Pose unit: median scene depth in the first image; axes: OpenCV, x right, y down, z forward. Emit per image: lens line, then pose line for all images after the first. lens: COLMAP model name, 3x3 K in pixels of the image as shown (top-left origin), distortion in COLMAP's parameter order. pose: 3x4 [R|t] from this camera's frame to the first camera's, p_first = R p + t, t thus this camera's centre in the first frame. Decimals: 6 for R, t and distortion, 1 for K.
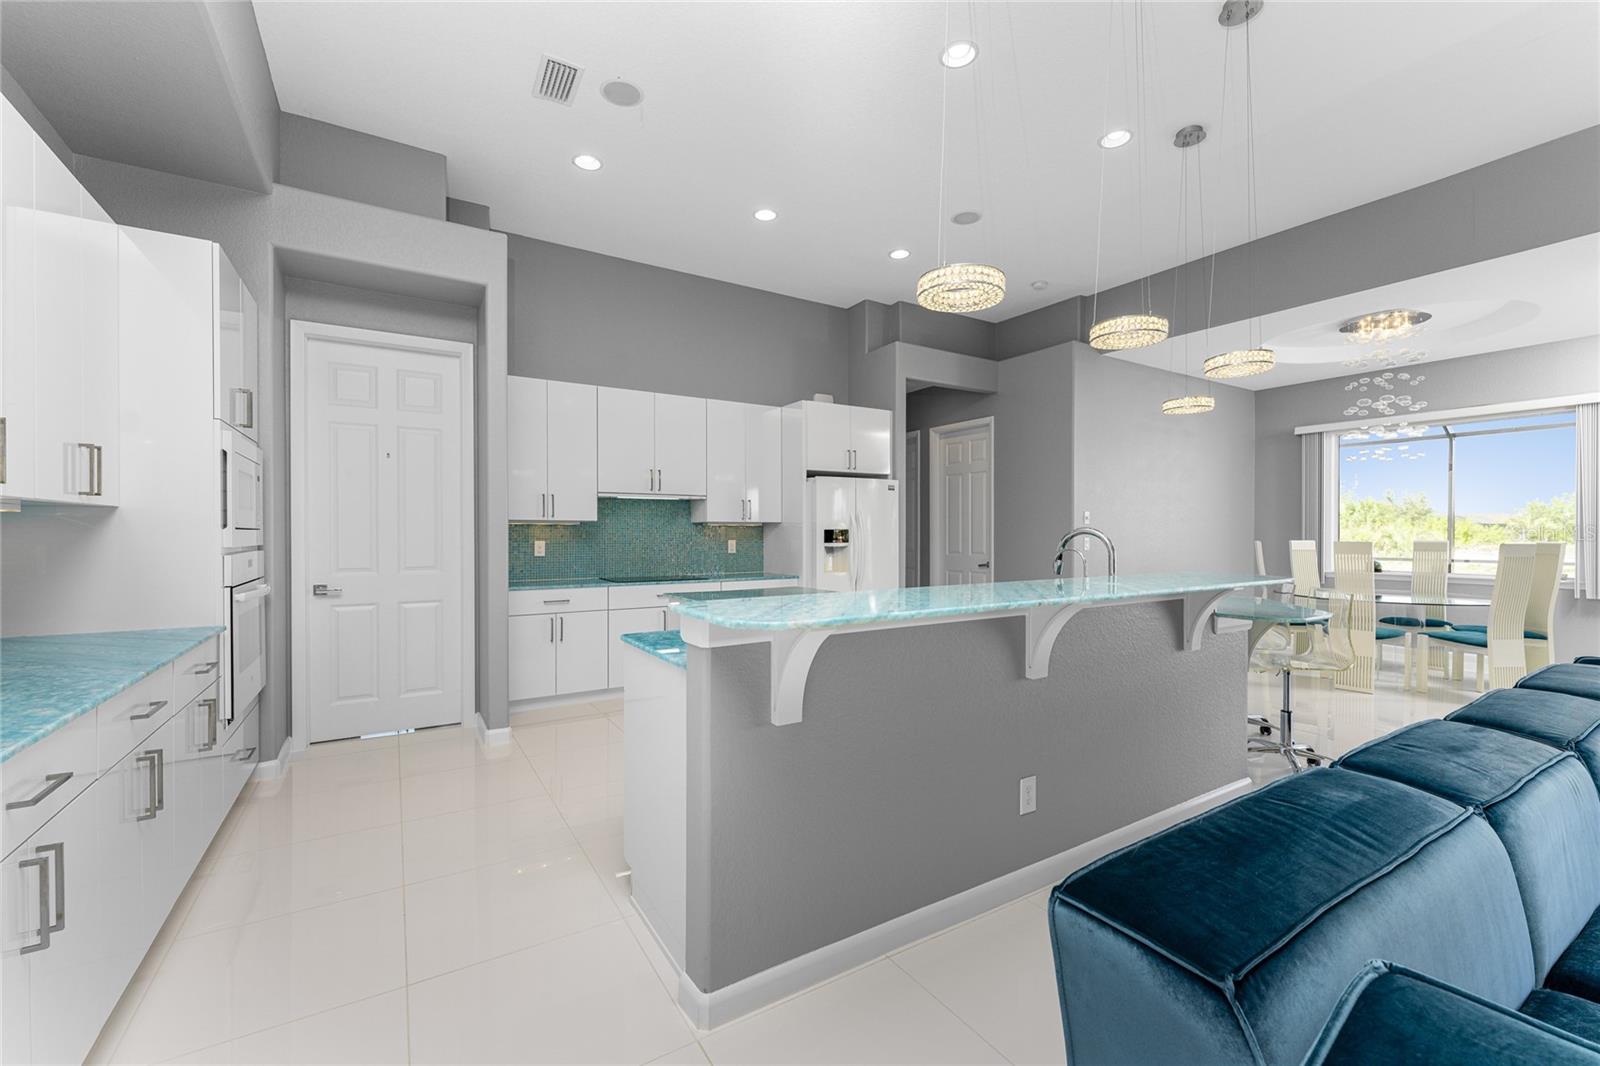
lens RADIAL K [[651.7, 0, 800.7], [0, 651.7, 525.8], [0, 0, 1]] dist [0.003393, -0.000734]
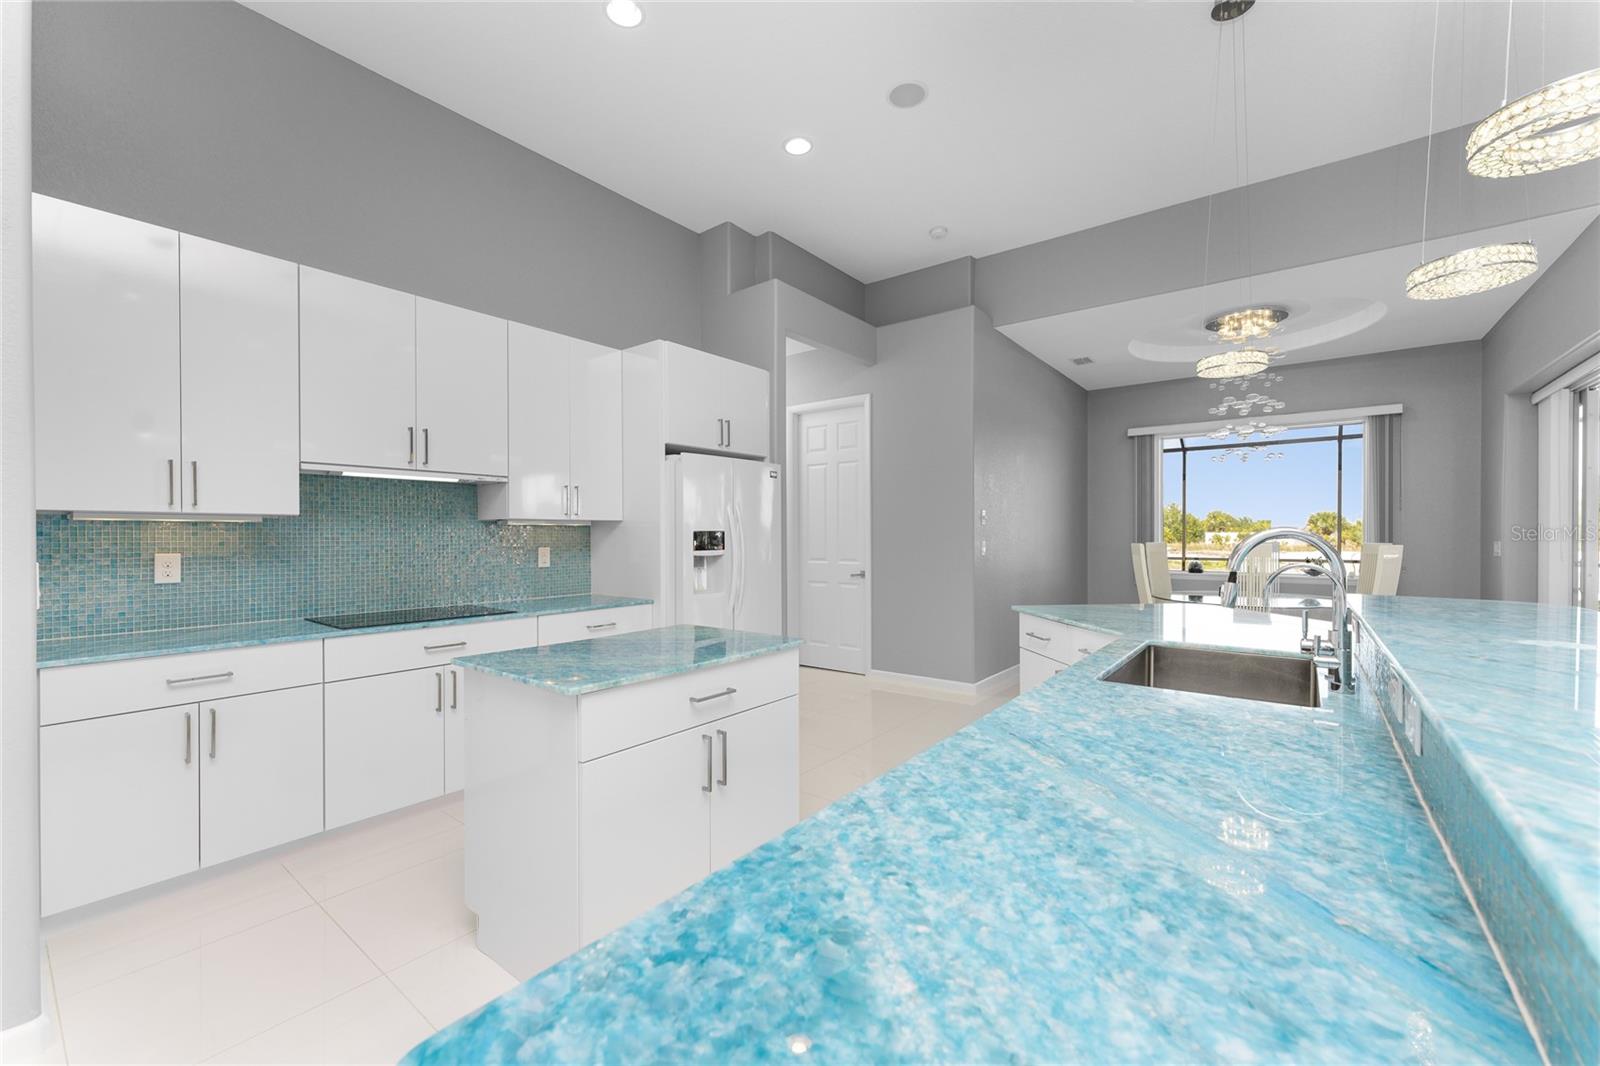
lens RADIAL K [[651.7, 0, 780.0], [0, 651.7, 534.6], [0, 0, 1]] dist [0.003393, -0.000734]
pose [[0.942765, -0.002007, 0.333453, -0.105005], [-0.001166, 0.999956, 0.009315, 0.002815], [-0.333457, -0.009171, 0.942721, 0.319738]]
